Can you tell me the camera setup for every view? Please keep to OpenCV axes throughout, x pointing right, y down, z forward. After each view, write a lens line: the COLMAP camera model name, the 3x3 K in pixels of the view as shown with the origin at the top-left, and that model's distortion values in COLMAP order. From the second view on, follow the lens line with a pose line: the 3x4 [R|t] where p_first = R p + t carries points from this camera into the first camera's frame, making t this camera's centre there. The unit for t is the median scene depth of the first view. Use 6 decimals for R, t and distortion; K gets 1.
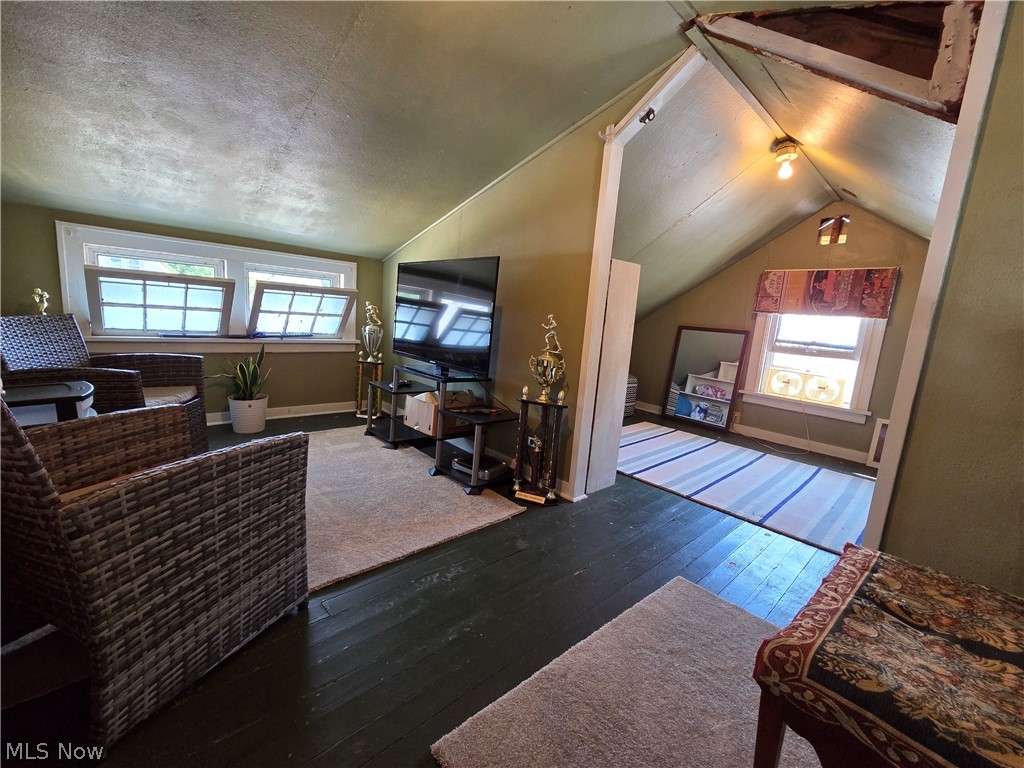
lens RADIAL K [[419.6, 0, 512.0], [0, 419.6, 384.0], [0, 0, 1]] dist [-0.002015, 0.000079]
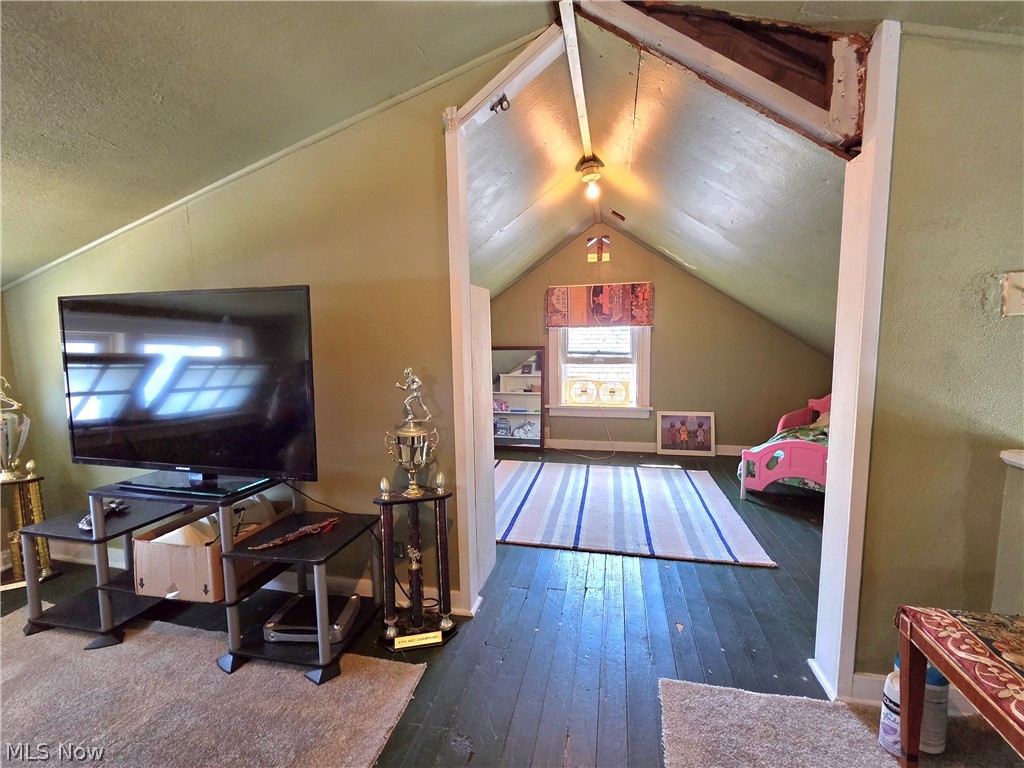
lens RADIAL K [[438.0, 0, 512.0], [0, 438.0, 385.8], [0, 0, 1]] dist [-0.001724, 0.000019]
pose [[0.822744, -0.153005, 0.547432, -0.122667], [0.170284, 0.985203, 0.019437, -0.093162], [-0.542305, 0.077227, 0.836625, 0.238772]]
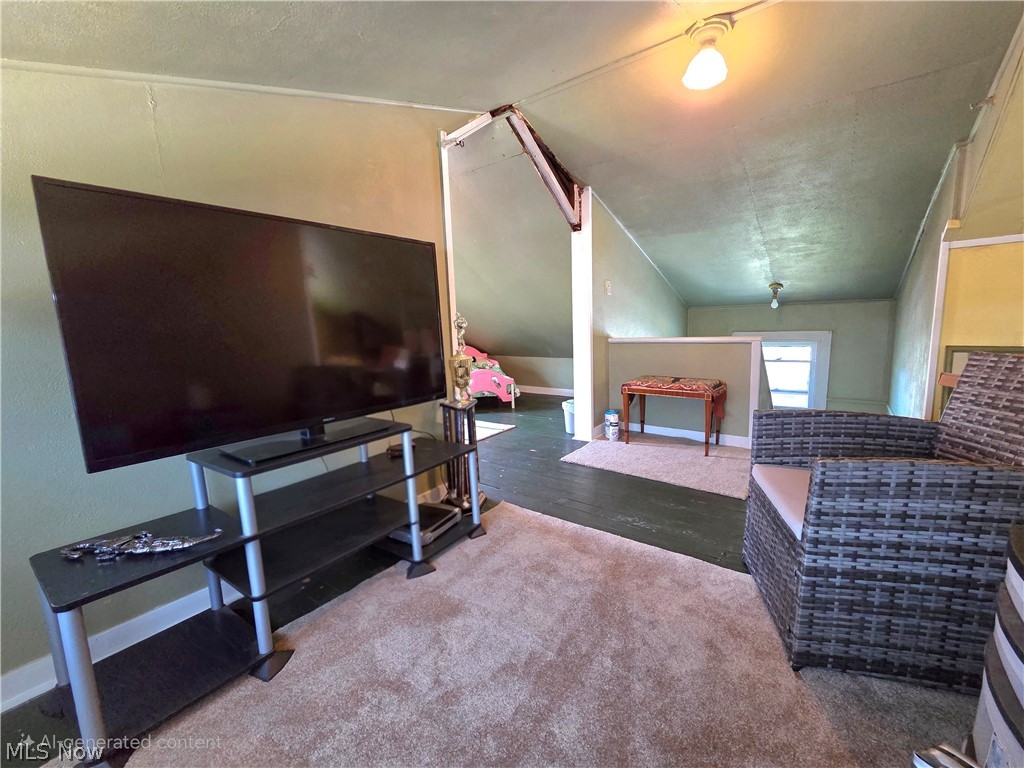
lens RADIAL K [[419.6, 0, 512.0], [0, 419.6, 384.0], [0, 0, 1]] dist [-0.002015, 0.000079]
pose [[-0.171709, -0.209168, 0.962686, -0.673070], [0.181203, 0.953822, 0.239562, -0.162625], [-0.968340, 0.215576, -0.125878, 0.786294]]
